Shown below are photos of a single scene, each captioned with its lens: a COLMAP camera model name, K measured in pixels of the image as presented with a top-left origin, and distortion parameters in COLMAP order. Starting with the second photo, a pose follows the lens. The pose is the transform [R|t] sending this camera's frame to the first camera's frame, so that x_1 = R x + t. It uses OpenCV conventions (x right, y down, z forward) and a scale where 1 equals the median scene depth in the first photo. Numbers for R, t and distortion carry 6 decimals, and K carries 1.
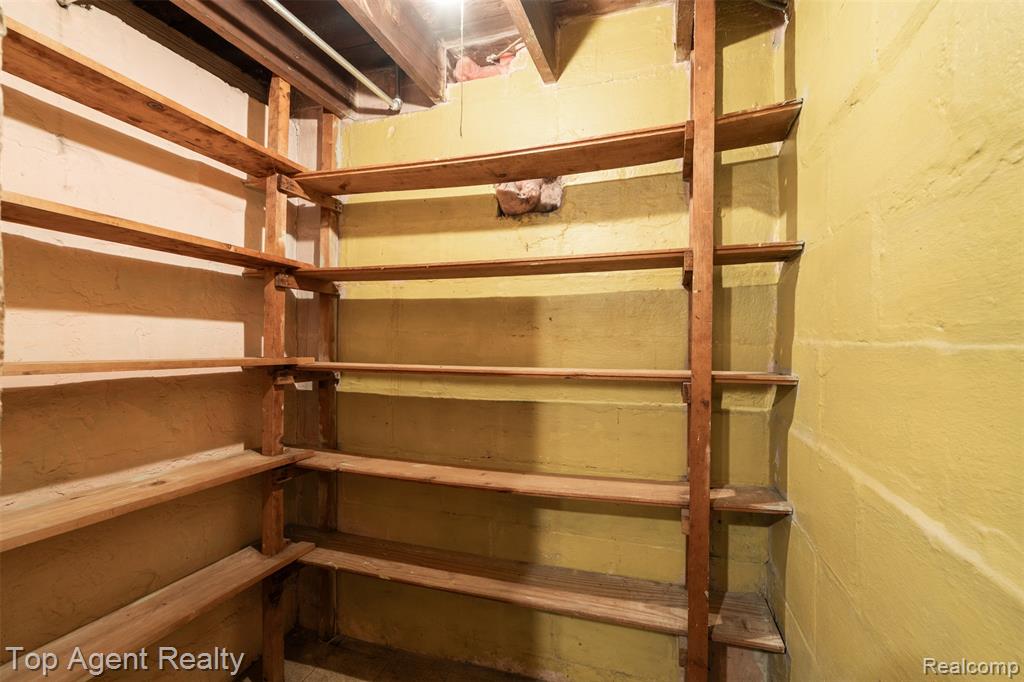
lens RADIAL K [[464.7, 0, 517.6], [0, 464.7, 342.6], [0, 0, 1]] dist [-0.007802, -0.000017]
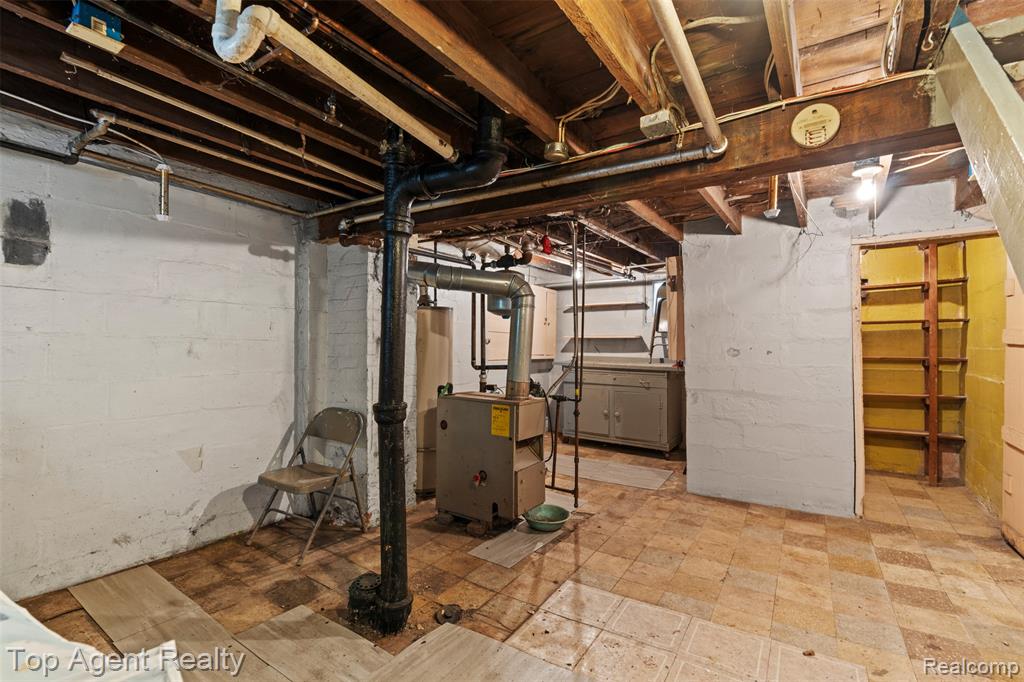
lens RADIAL K [[464.7, 0, 507.2], [0, 464.7, 336.8], [0, 0, 1]] dist [-0.007802, -0.000017]
pose [[0.963383, -0.000386, -0.268128, -1.519122], [-0.004409, 0.999841, -0.017282, -0.010473], [0.268092, 0.017831, 0.963228, -2.751567]]
